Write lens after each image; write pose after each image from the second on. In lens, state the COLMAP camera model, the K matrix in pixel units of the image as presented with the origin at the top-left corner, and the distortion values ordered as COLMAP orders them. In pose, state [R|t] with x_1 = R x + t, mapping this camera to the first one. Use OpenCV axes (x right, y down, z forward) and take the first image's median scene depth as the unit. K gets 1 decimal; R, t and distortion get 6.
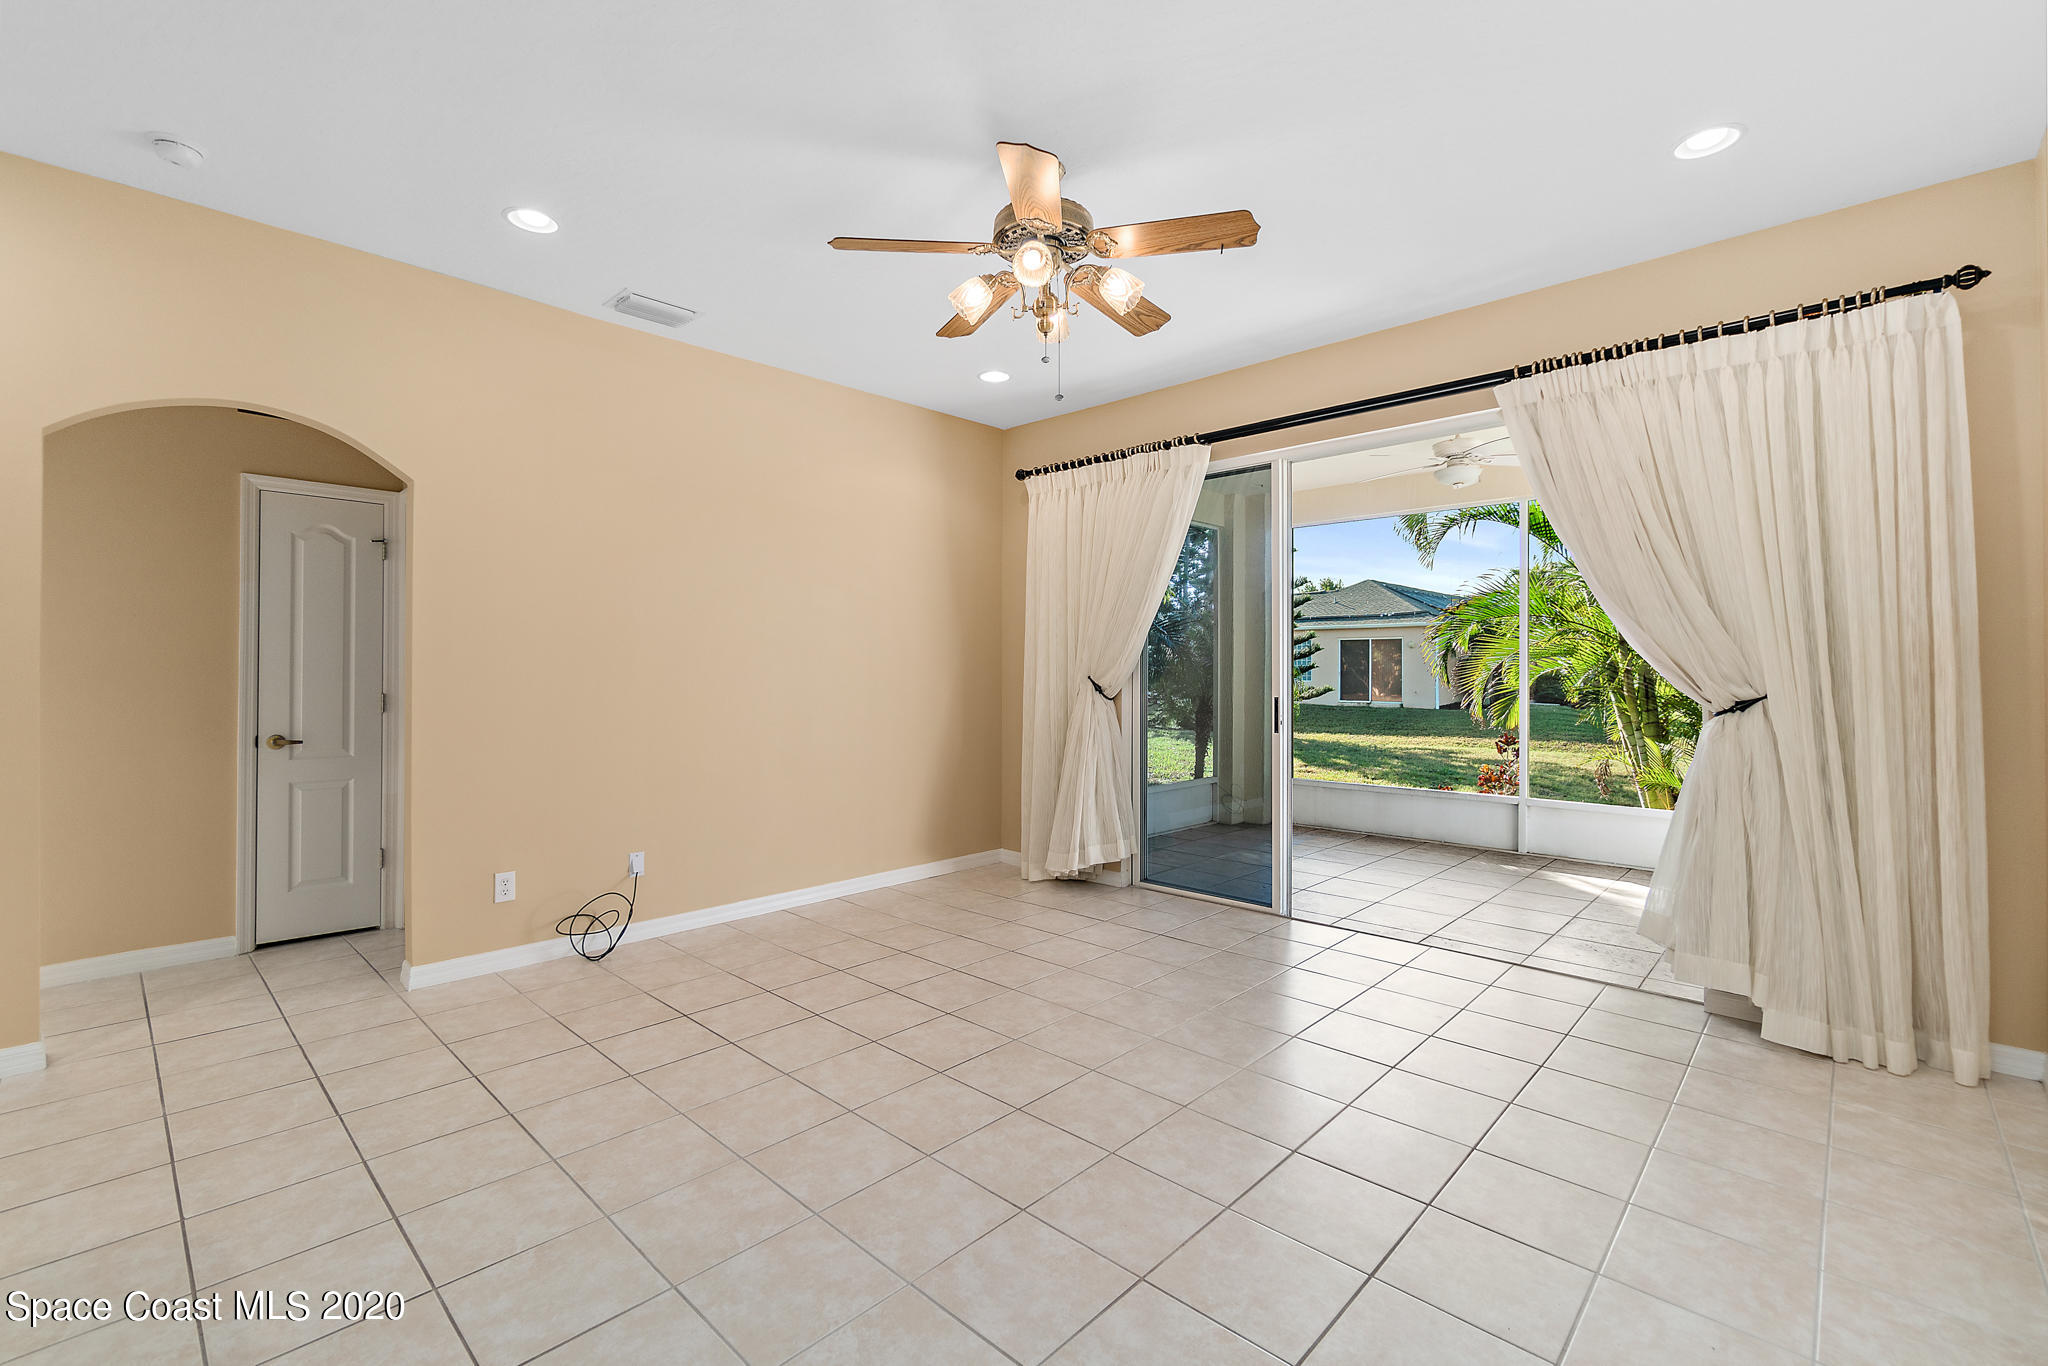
lens RADIAL K [[886.9, 0, 1018.7], [0, 886.9, 673.3], [0, 0, 1]] dist [-0.002418, 0.000397]
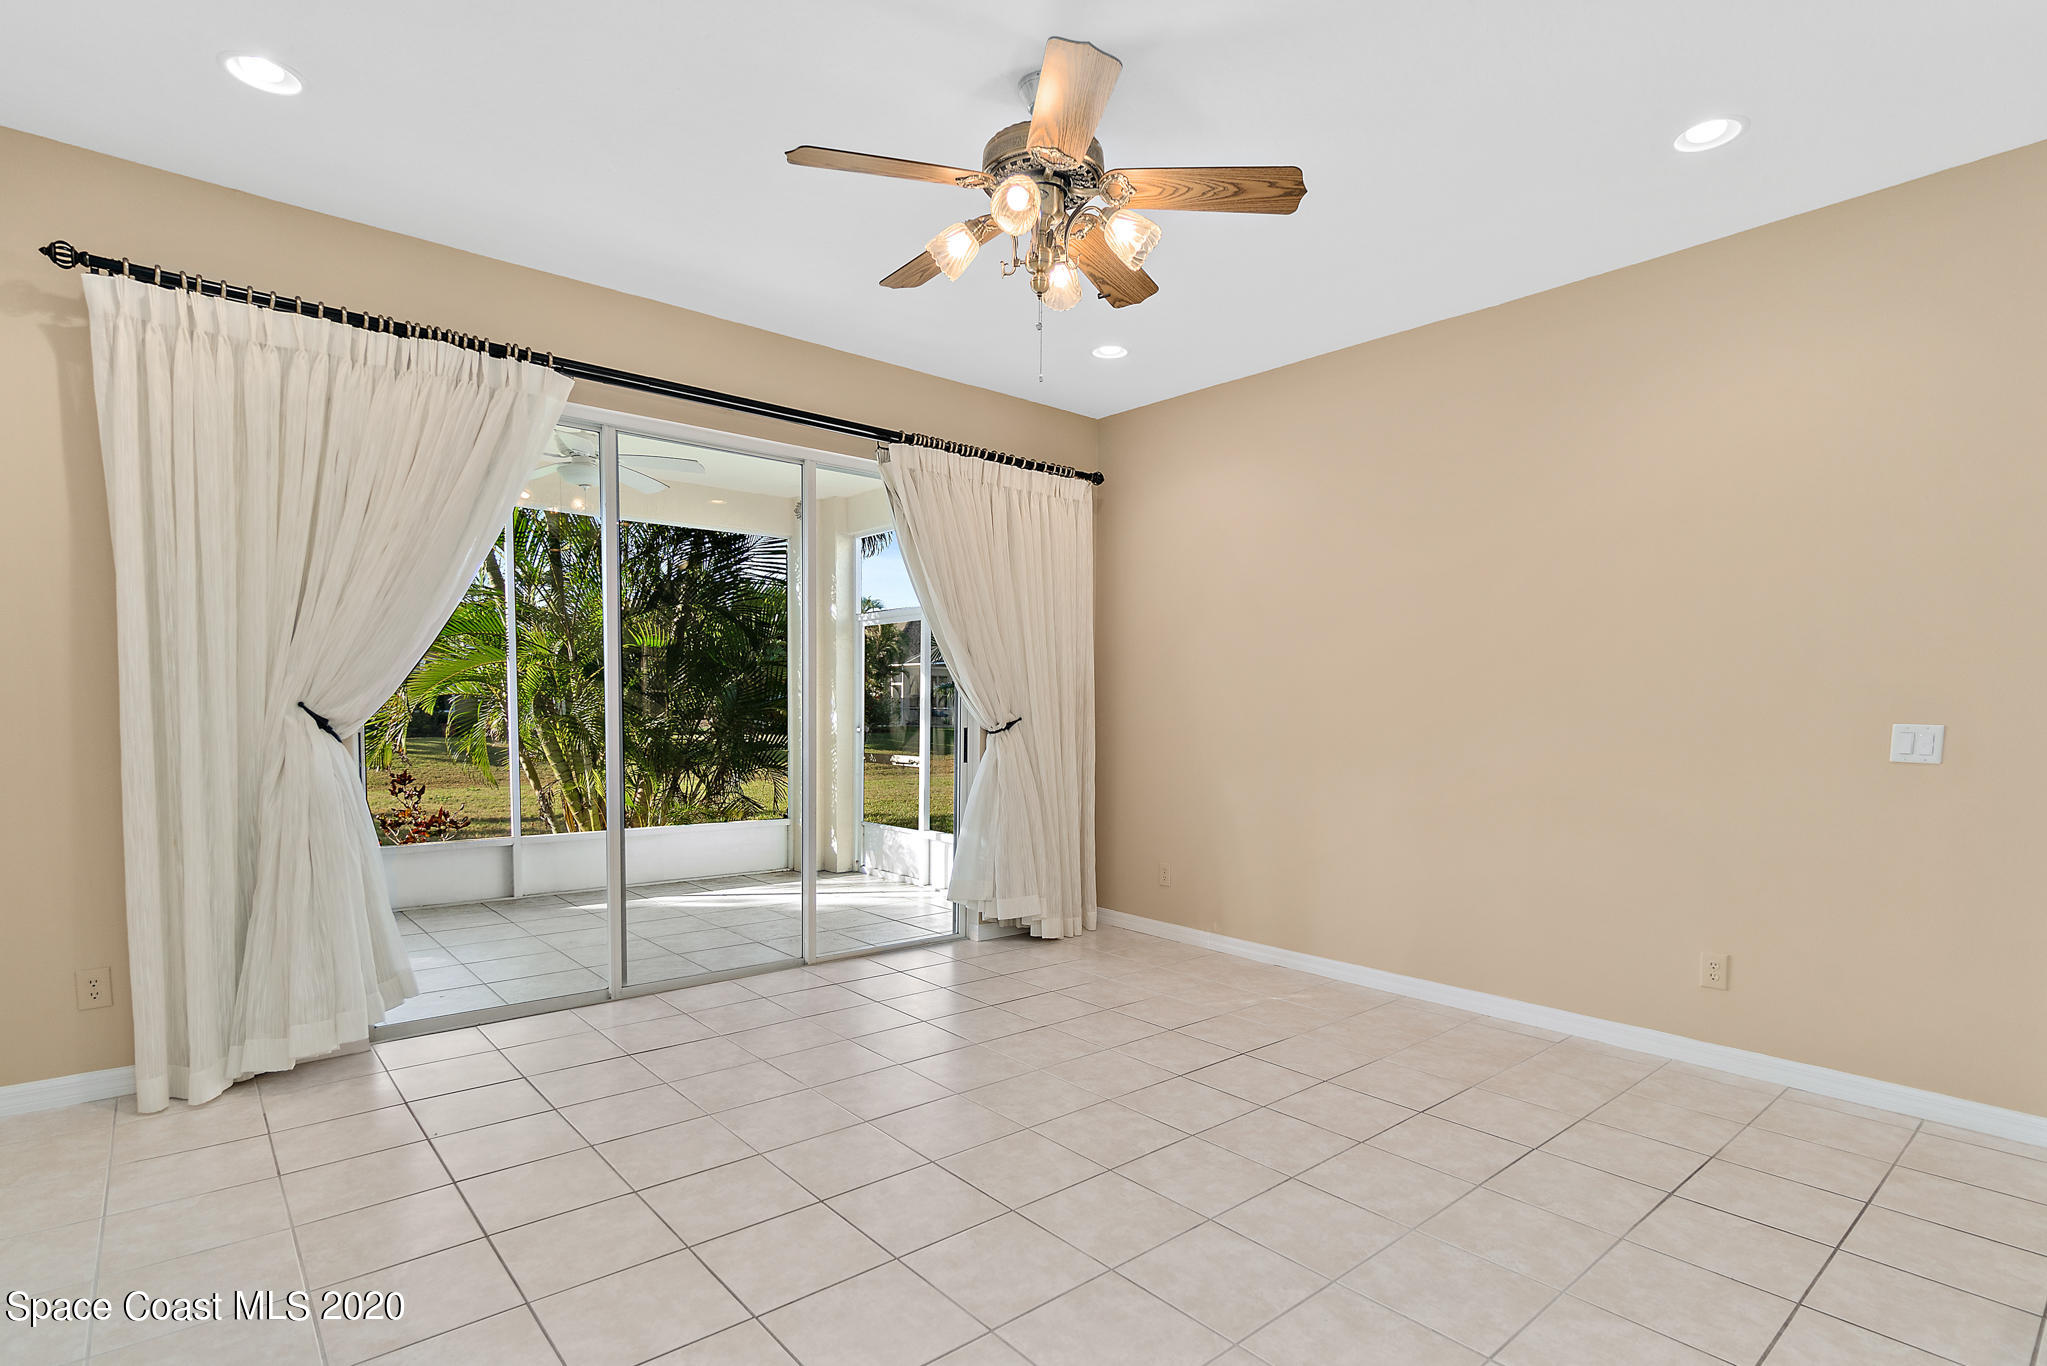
lens RADIAL K [[1000.1, 0, 1036.8], [0, 1000.1, 782.9], [0, 0, 1]] dist [-0.000063, 0.000293]
pose [[0.102742, -0.079211, 0.991549, -0.506347], [-0.008517, 0.996718, 0.080507, -0.001330], [-0.994672, -0.016717, 0.101730, 0.481248]]
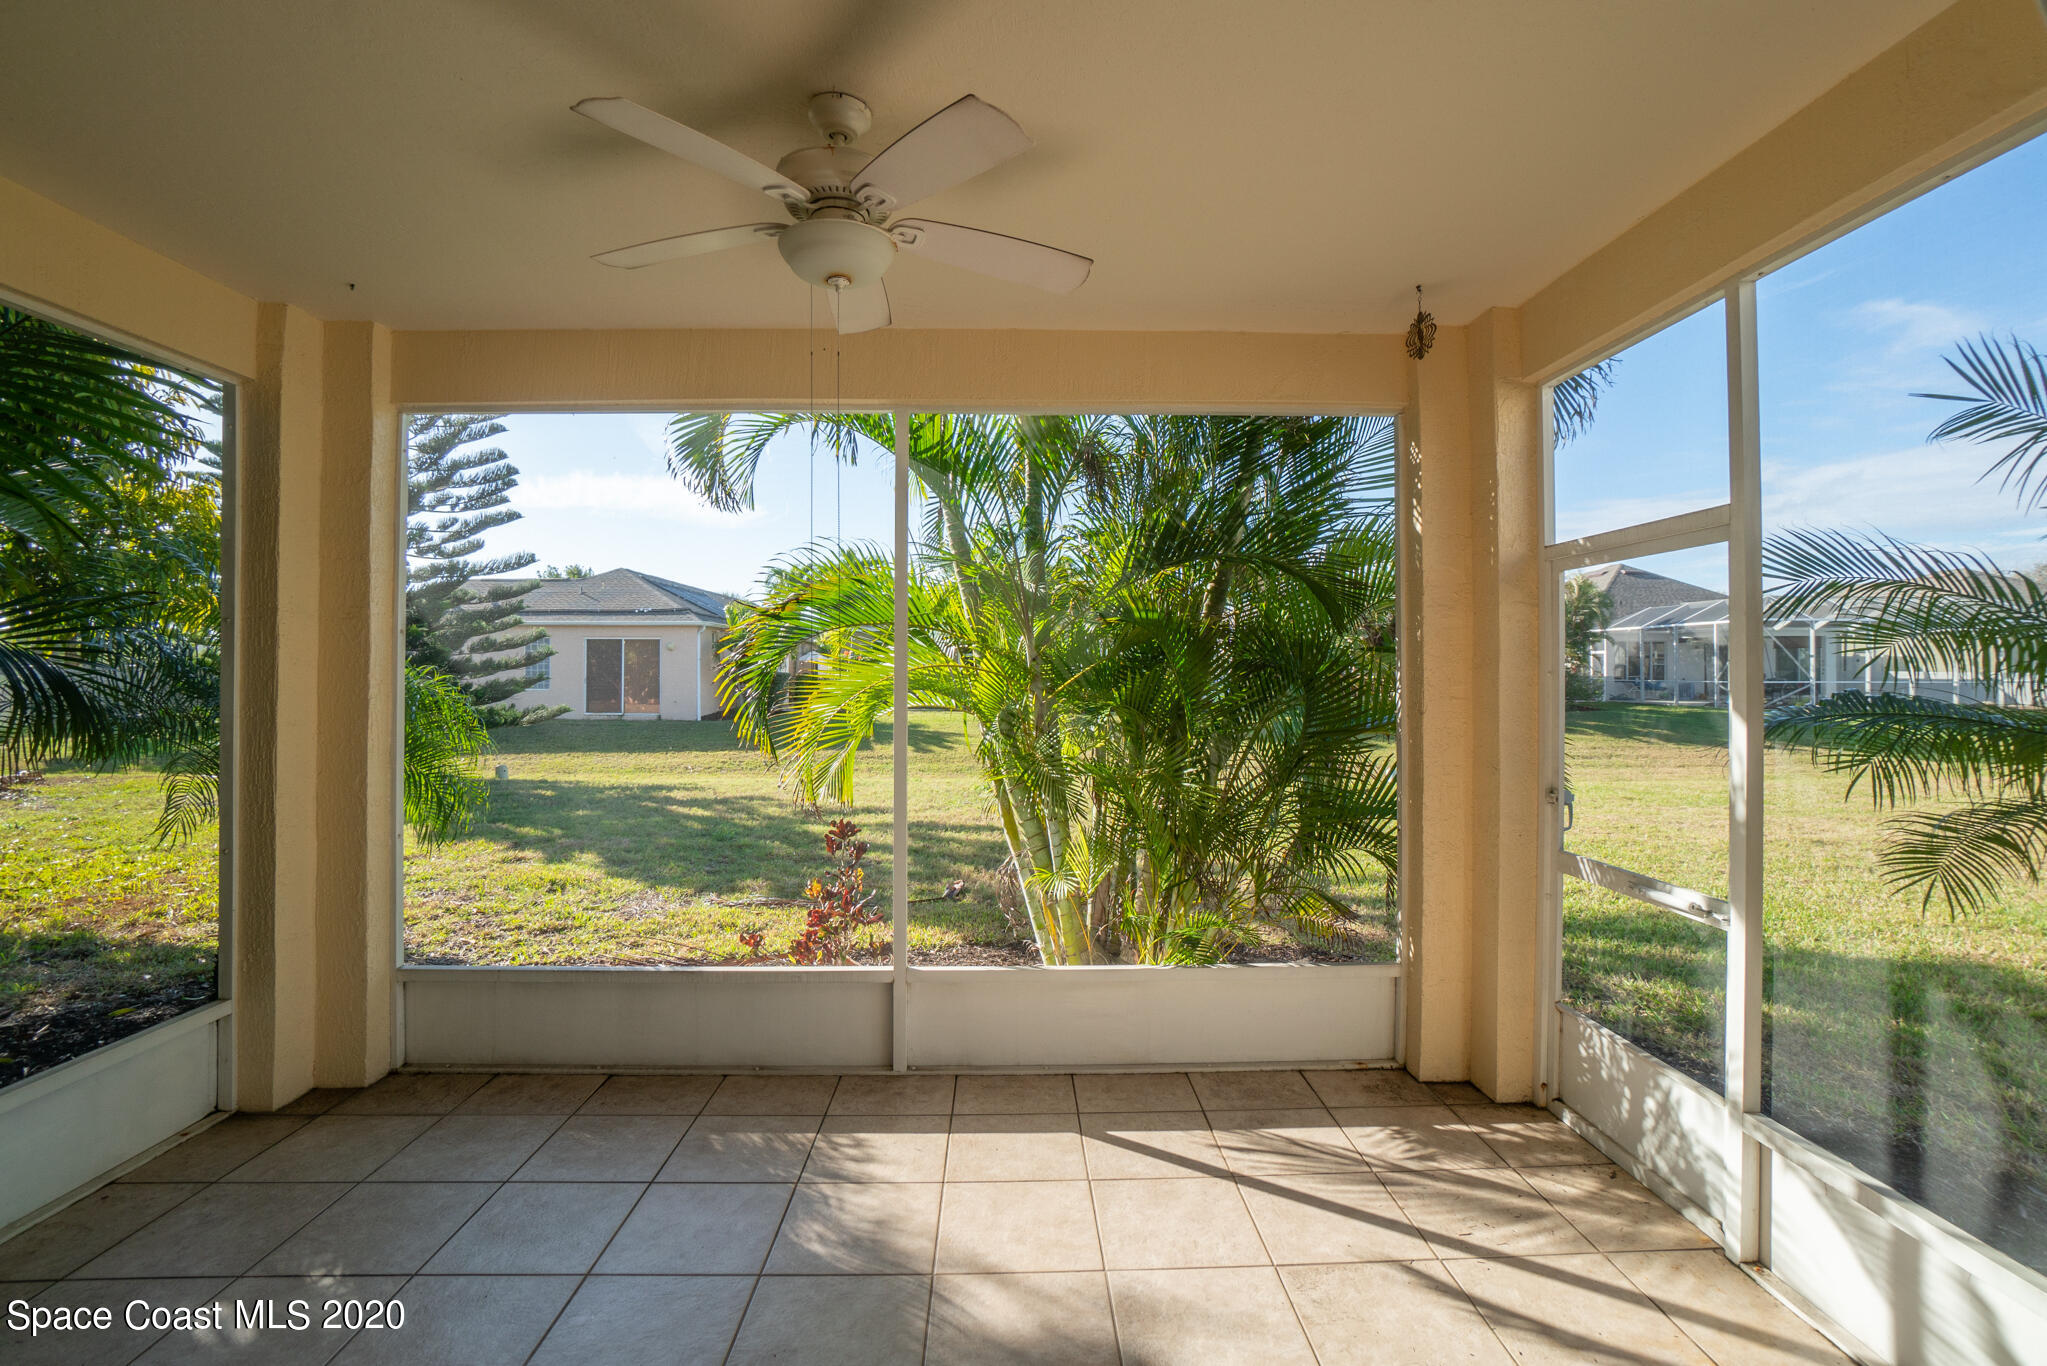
lens RADIAL K [[949.1, 0, 1026.6], [0, 949.1, 661.3], [0, 0, 1]] dist [-0.057116, 0.000203]
pose [[0.709859, 0.002022, 0.704341, 0.294496], [0.006143, 0.999940, -0.009062, -0.047448], [-0.704317, 0.010759, 0.709804, 0.712591]]
